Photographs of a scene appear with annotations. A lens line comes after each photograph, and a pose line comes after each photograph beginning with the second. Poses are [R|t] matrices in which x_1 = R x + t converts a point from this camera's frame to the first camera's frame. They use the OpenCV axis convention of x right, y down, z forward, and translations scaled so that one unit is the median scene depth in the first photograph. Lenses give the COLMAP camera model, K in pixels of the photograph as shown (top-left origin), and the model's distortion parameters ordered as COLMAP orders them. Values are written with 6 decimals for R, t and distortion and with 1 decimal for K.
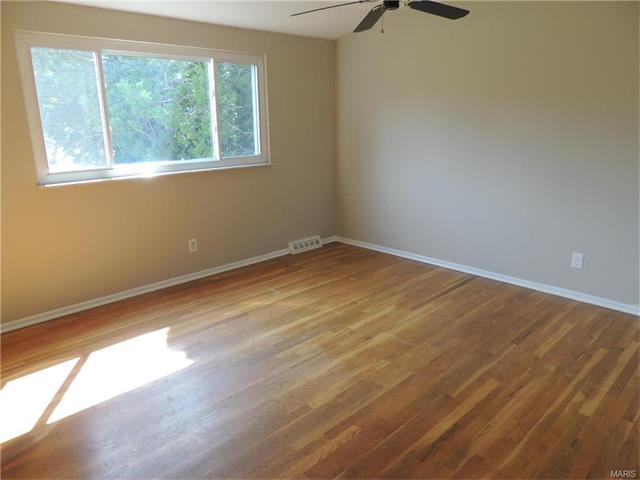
lens RADIAL K [[459.4, 0, 319.6], [0, 459.4, 239.7], [0, 0, 1]] dist [-0.032477, 0.015636]
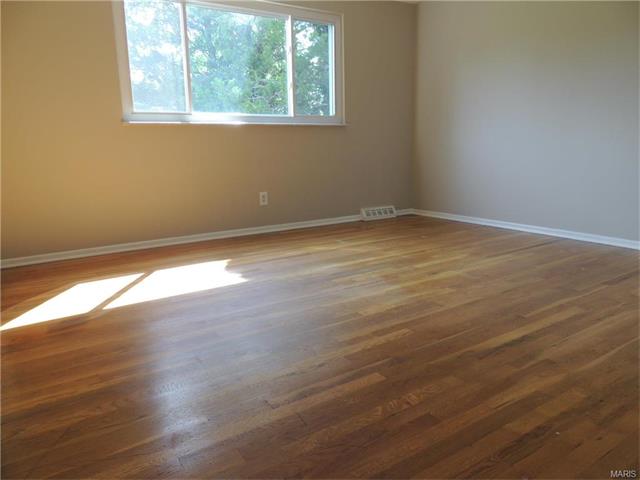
lens RADIAL K [[459.4, 0, 318.8], [0, 459.4, 240.3], [0, 0, 1]] dist [-0.032477, 0.015636]
pose [[0.981270, 0.034690, -0.189489, 0.049486], [-0.044876, 0.997754, -0.049734, 0.197439], [0.187338, 0.057306, 0.980623, 0.048177]]
